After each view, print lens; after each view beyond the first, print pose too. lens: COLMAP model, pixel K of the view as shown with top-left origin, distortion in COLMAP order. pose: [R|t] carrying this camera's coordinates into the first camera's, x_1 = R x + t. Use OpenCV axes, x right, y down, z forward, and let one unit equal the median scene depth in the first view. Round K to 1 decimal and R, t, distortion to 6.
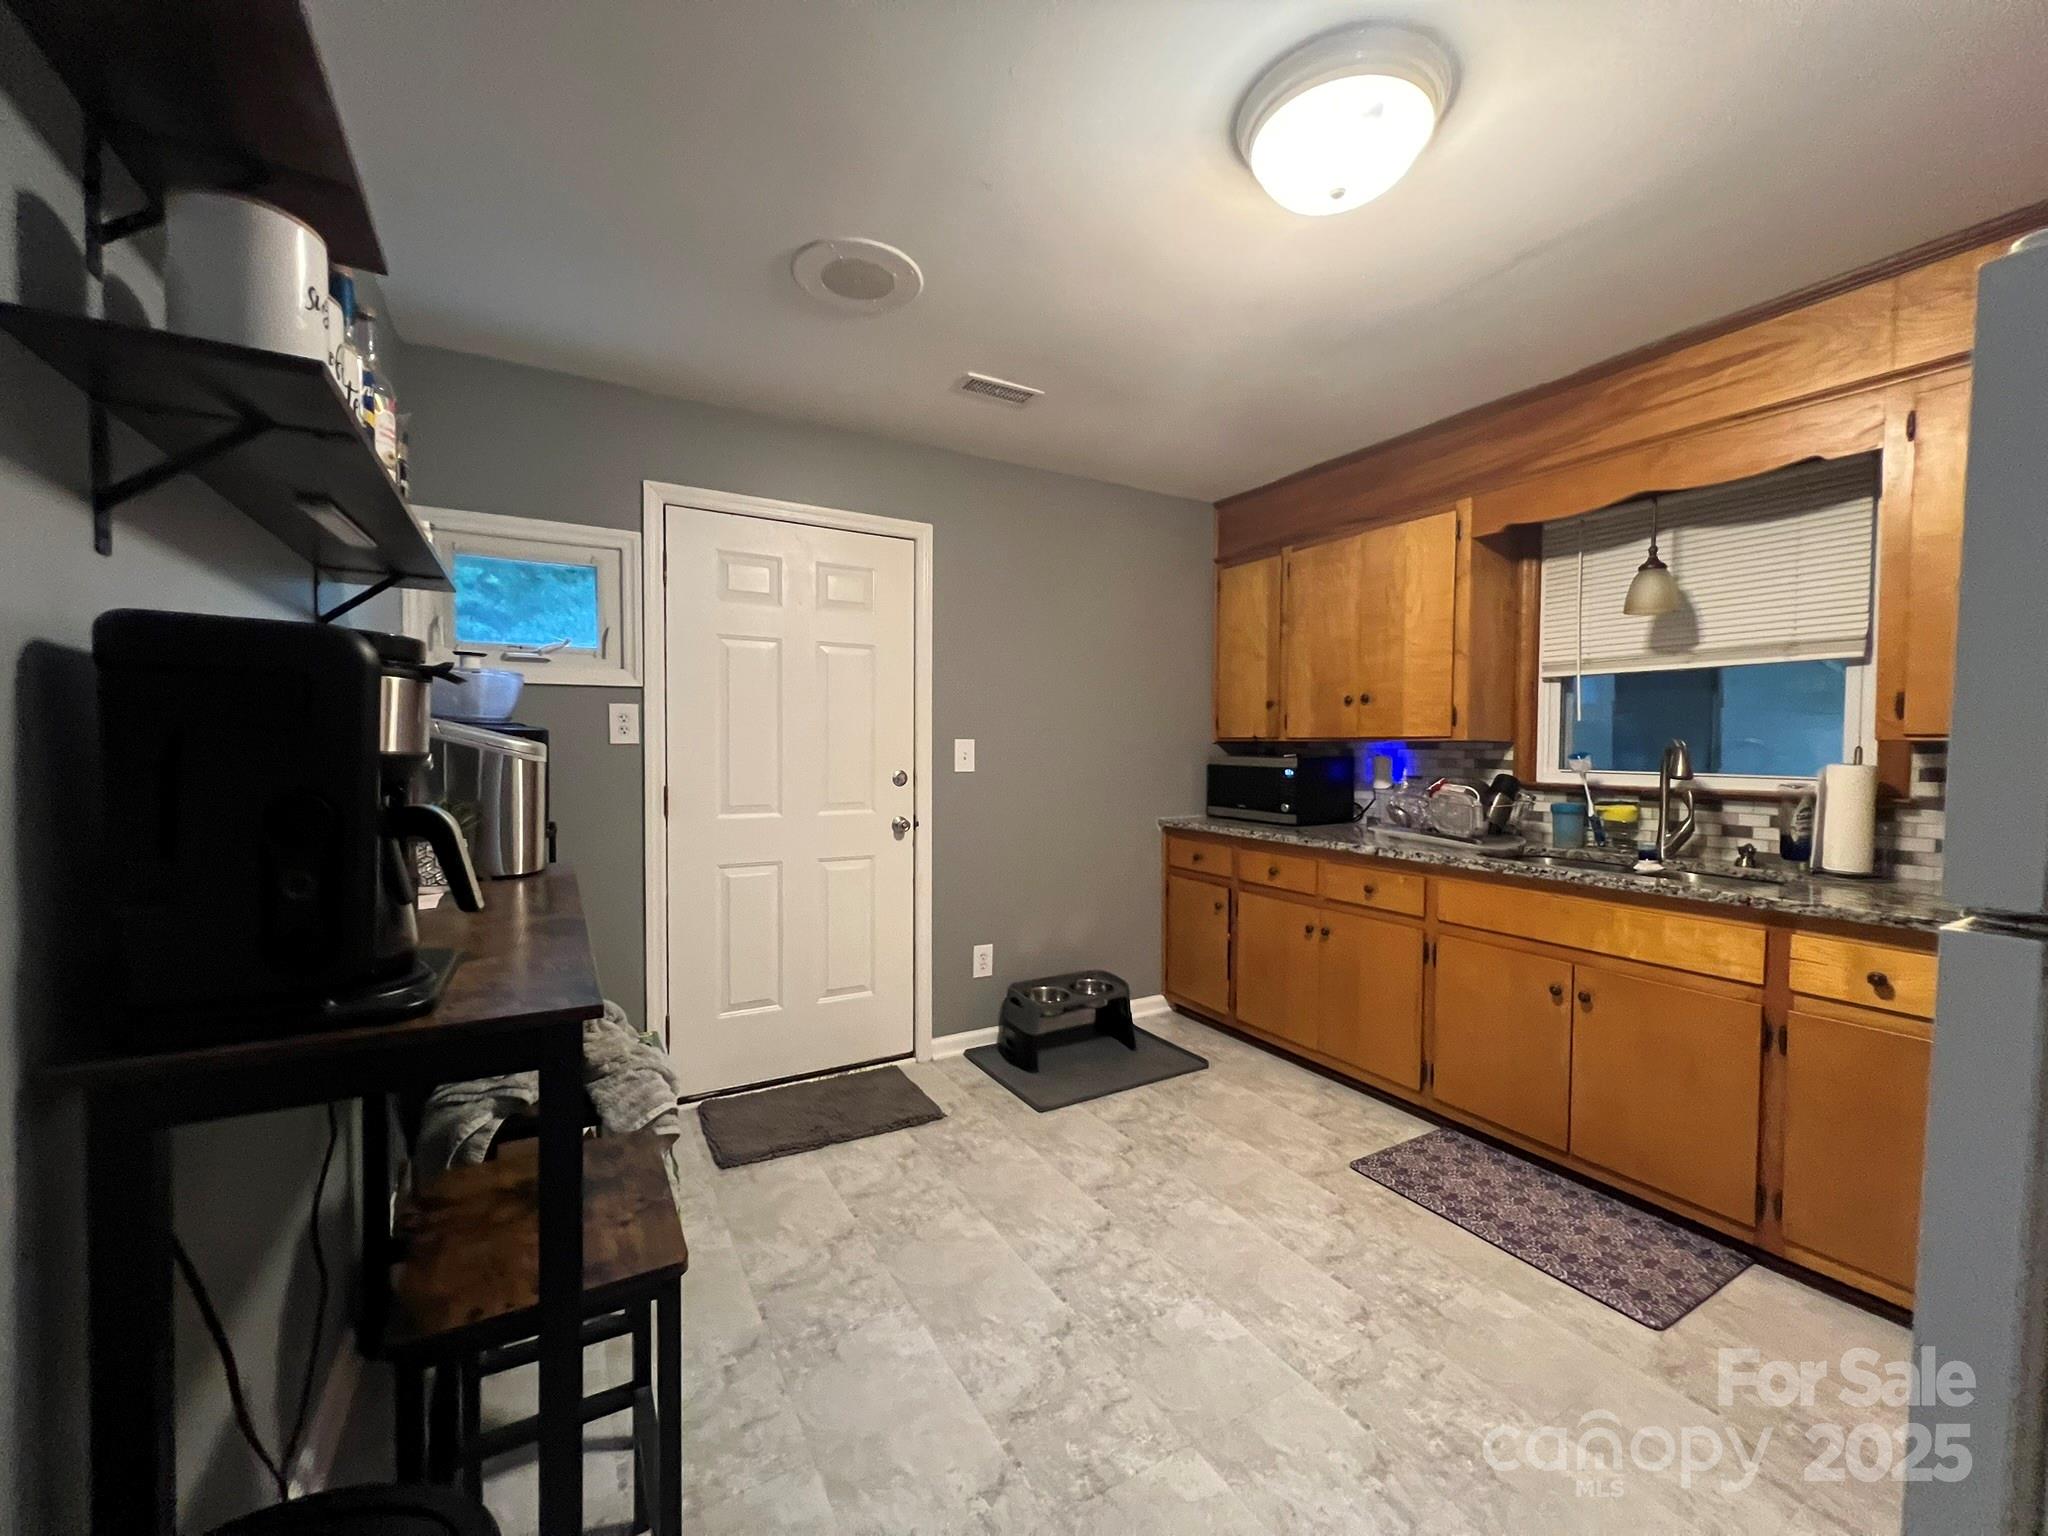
lens RADIAL K [[817.9, 0, 1024.9], [0, 817.9, 773.9], [0, 0, 1]] dist [-0.000742, 0.000278]
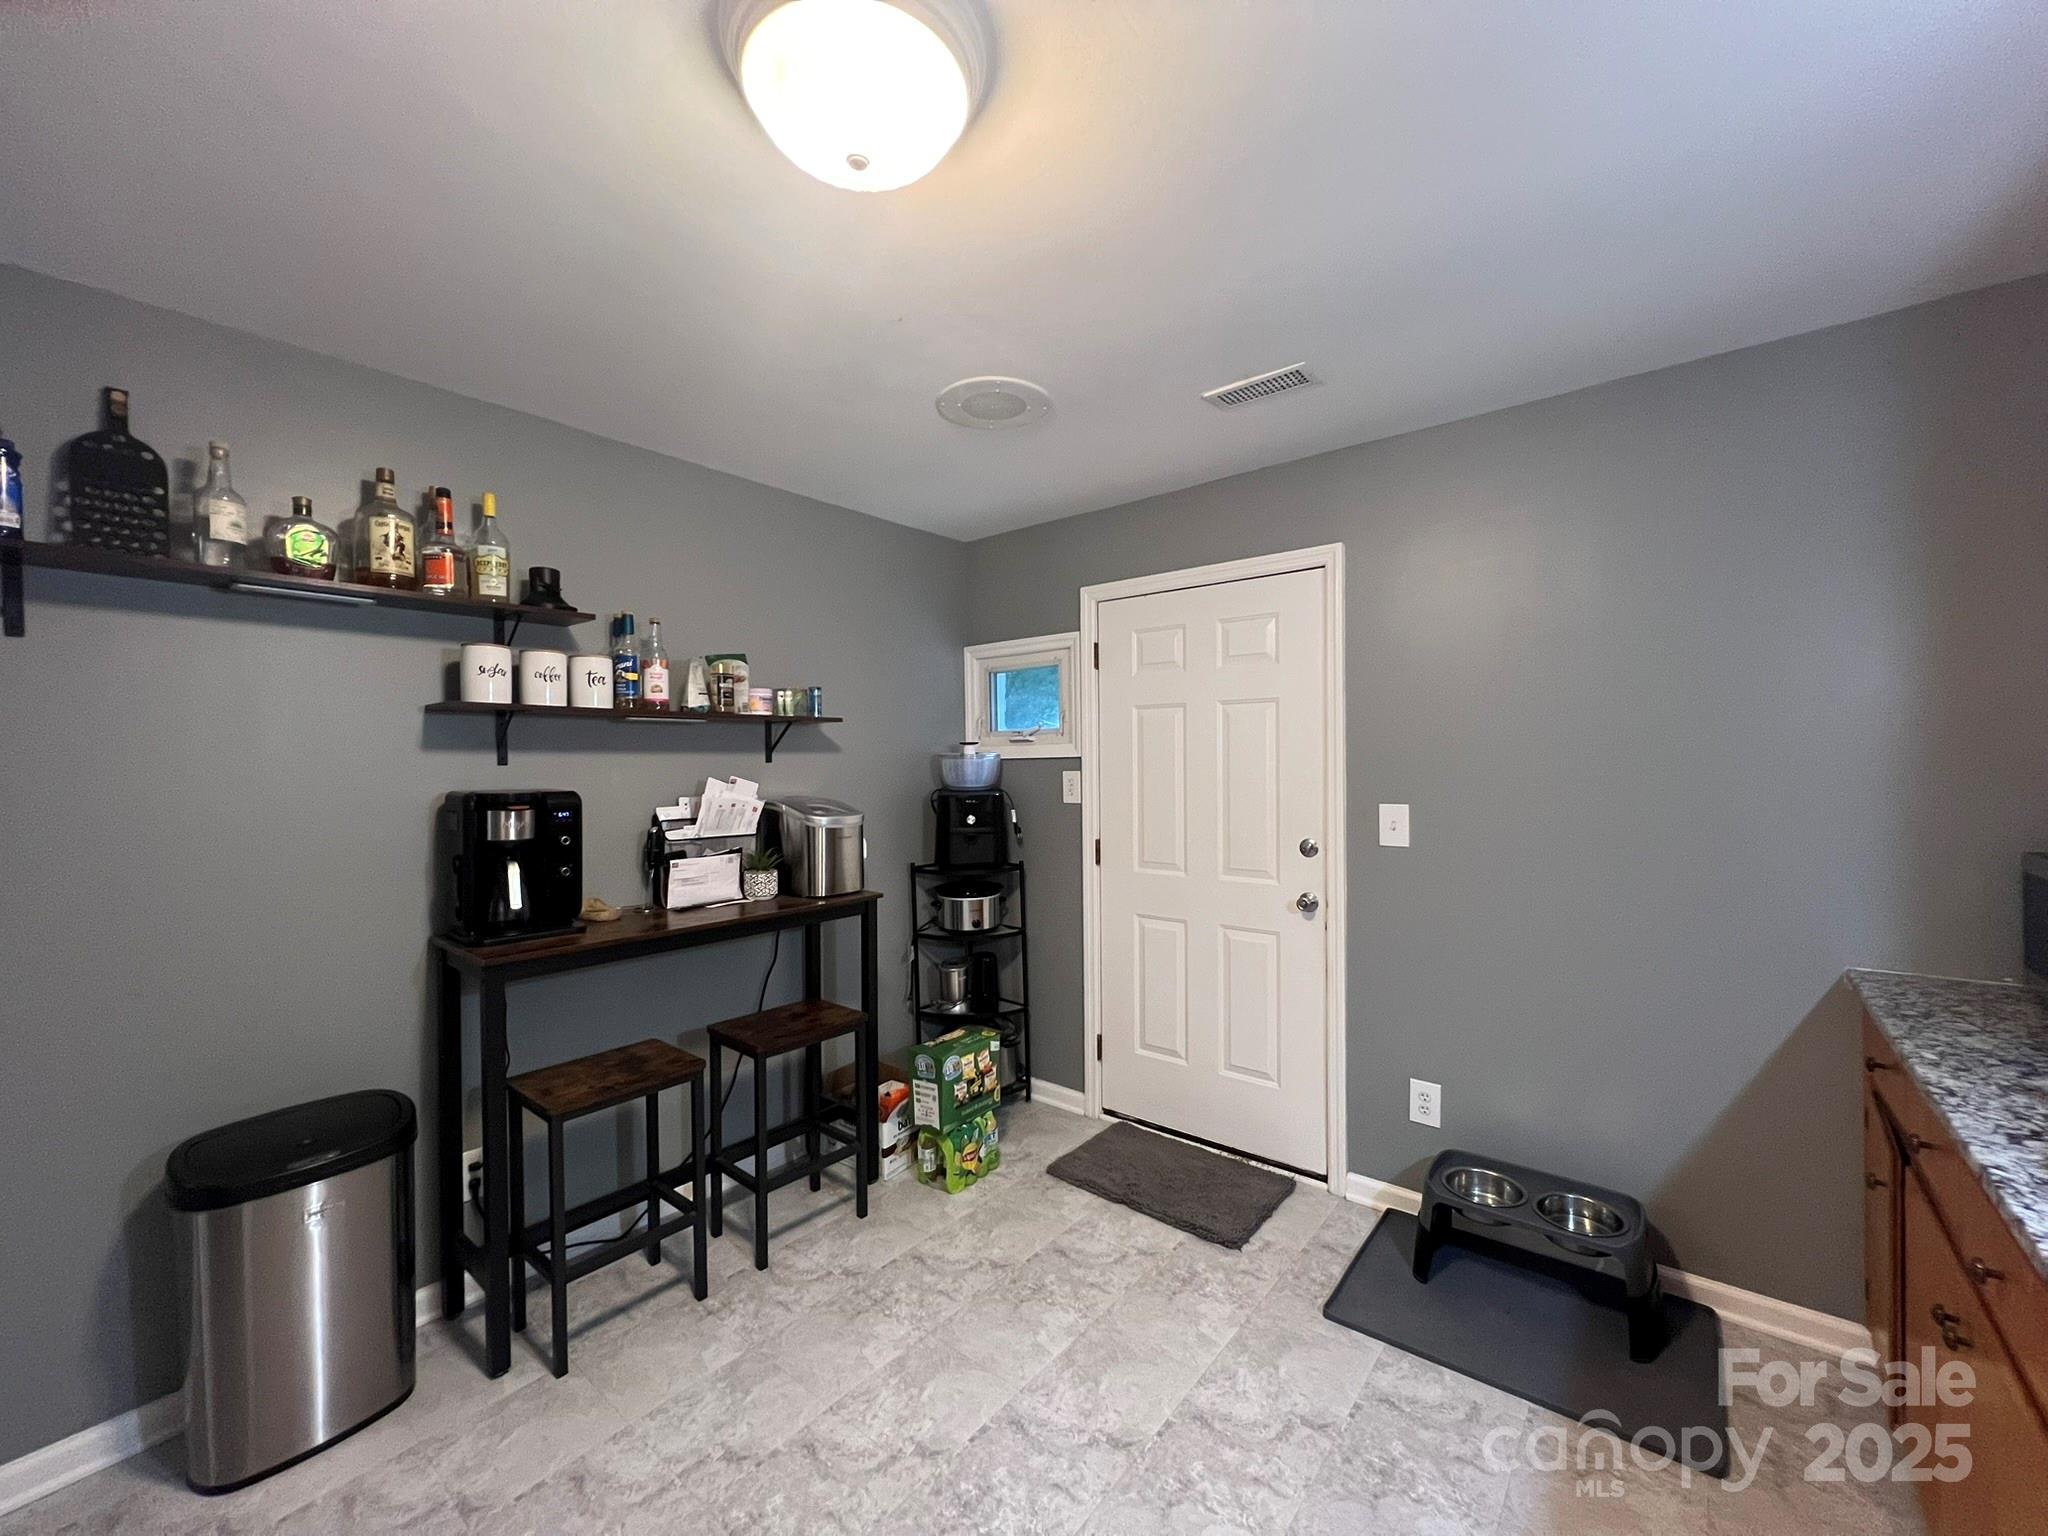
lens RADIAL K [[817.9, 0, 1024.9], [0, 817.9, 773.9], [0, 0, 1]] dist [-0.000742, 0.000278]
pose [[0.349162, 0.004806, -0.937050, 0.549251], [-0.017355, 0.999848, -0.001339, -0.066377], [0.936902, 0.016730, 0.349192, 0.422169]]
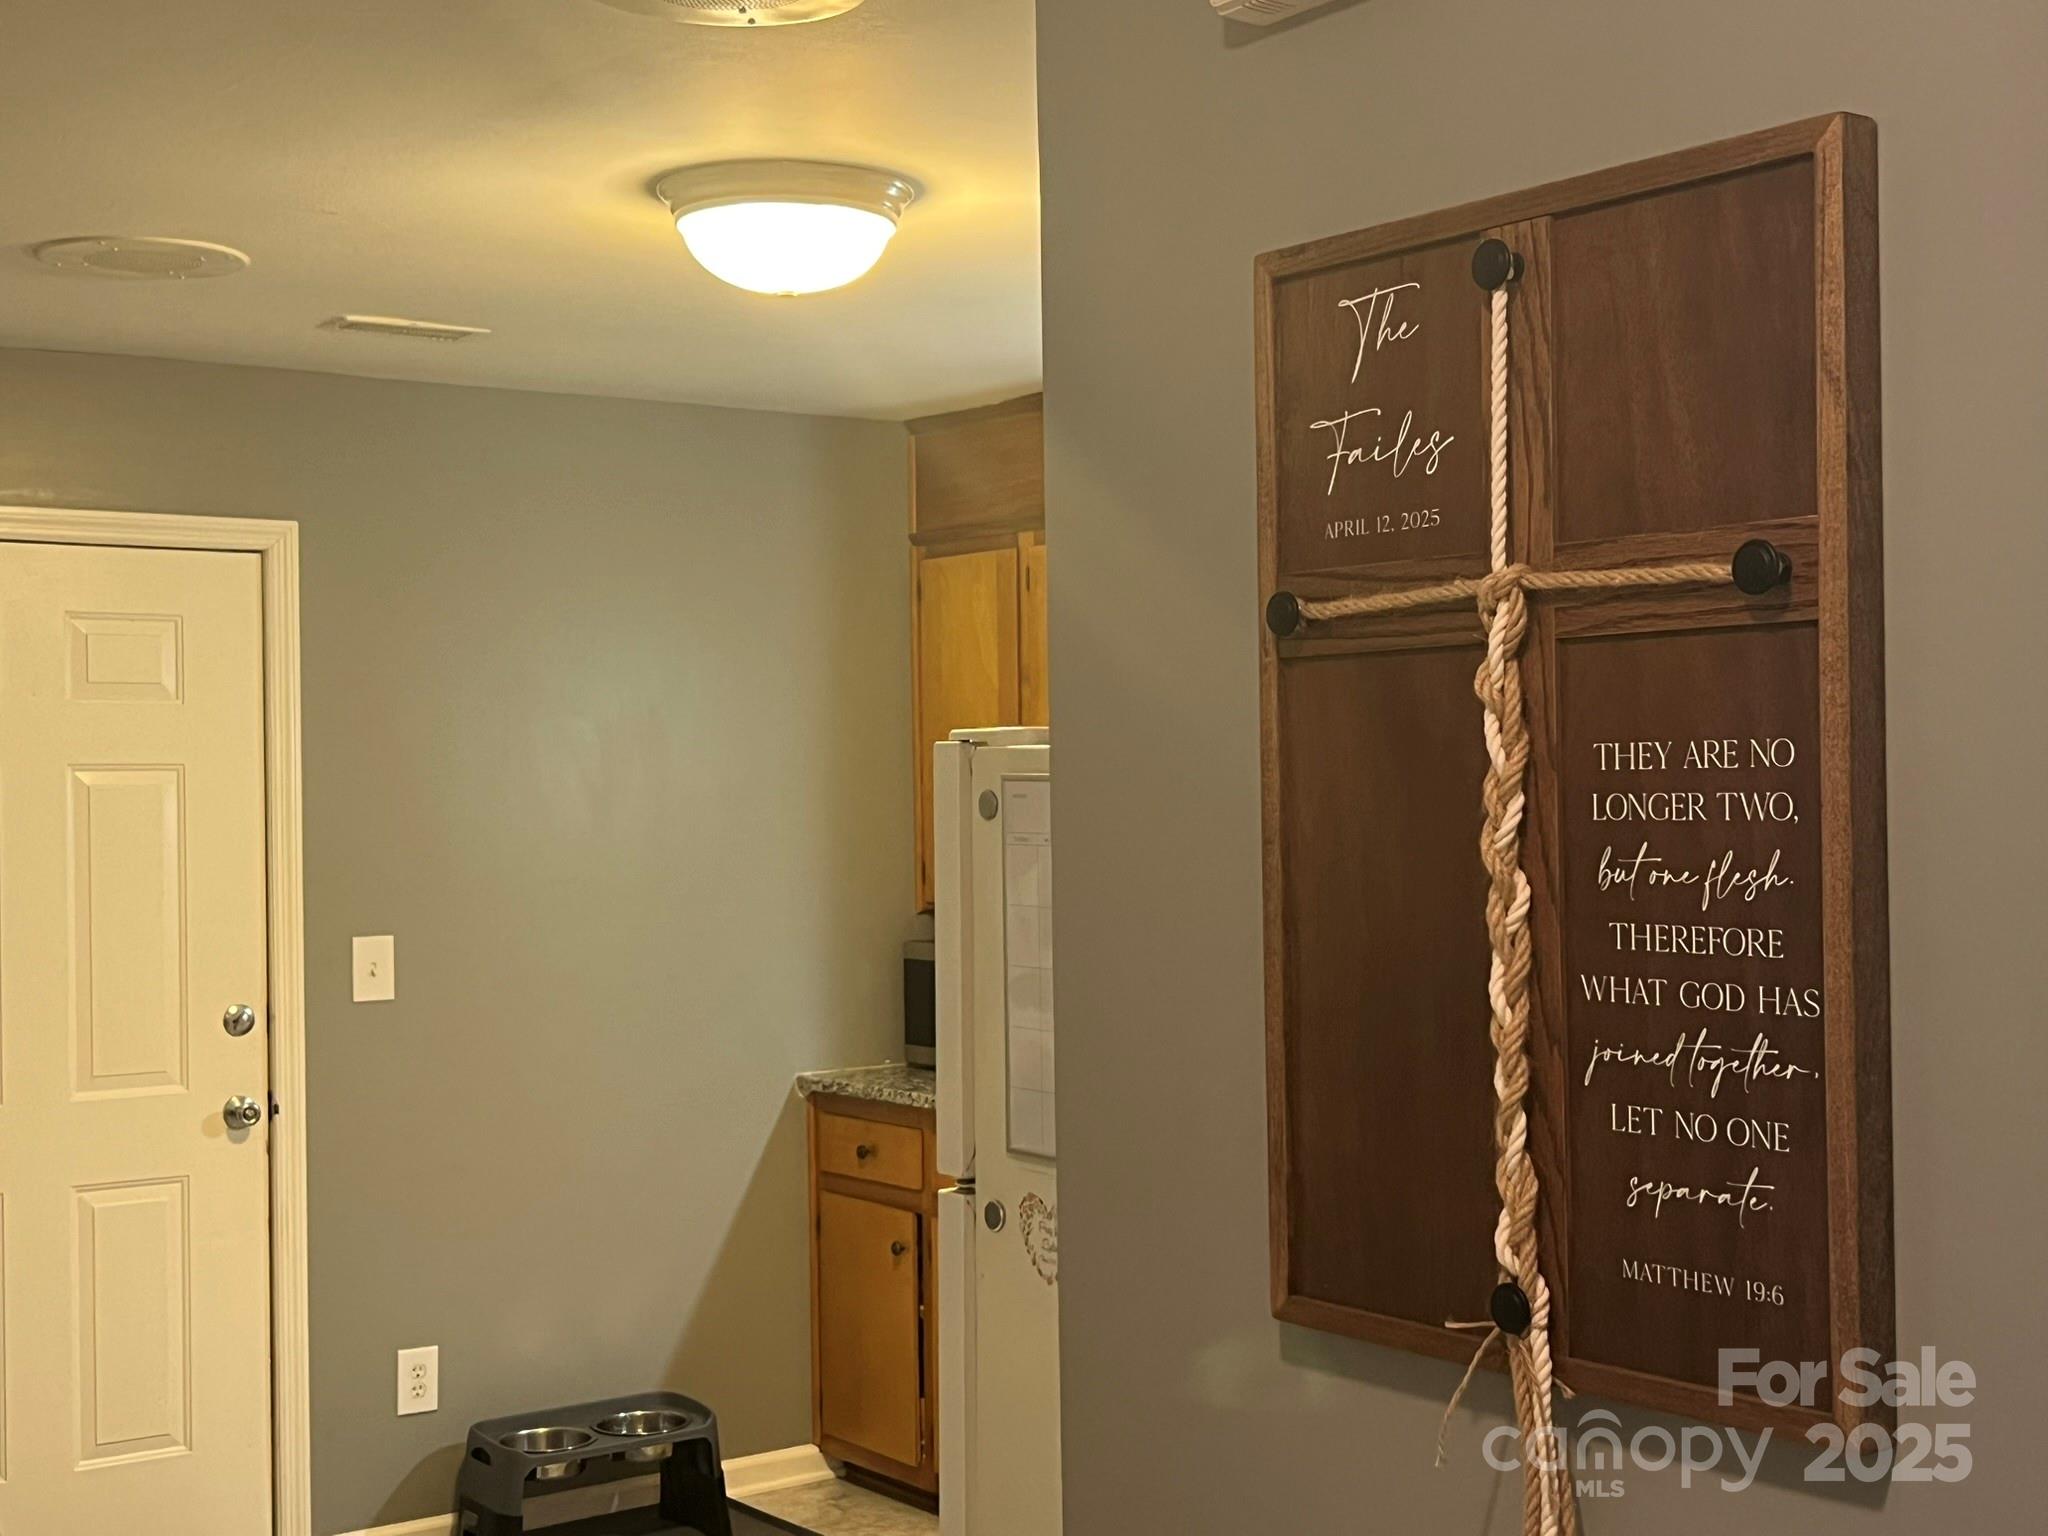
lens RADIAL K [[2734.6, 0, 1024.2], [0, 2734.6, 800.5], [0, 0, 1]] dist [0.214346, -0.583815]
pose [[0.993850, -0.020359, 0.108847, 0.147673], [0.023565, 0.999323, -0.028249, -0.071181], [-0.108198, 0.030641, 0.993657, -0.772788]]
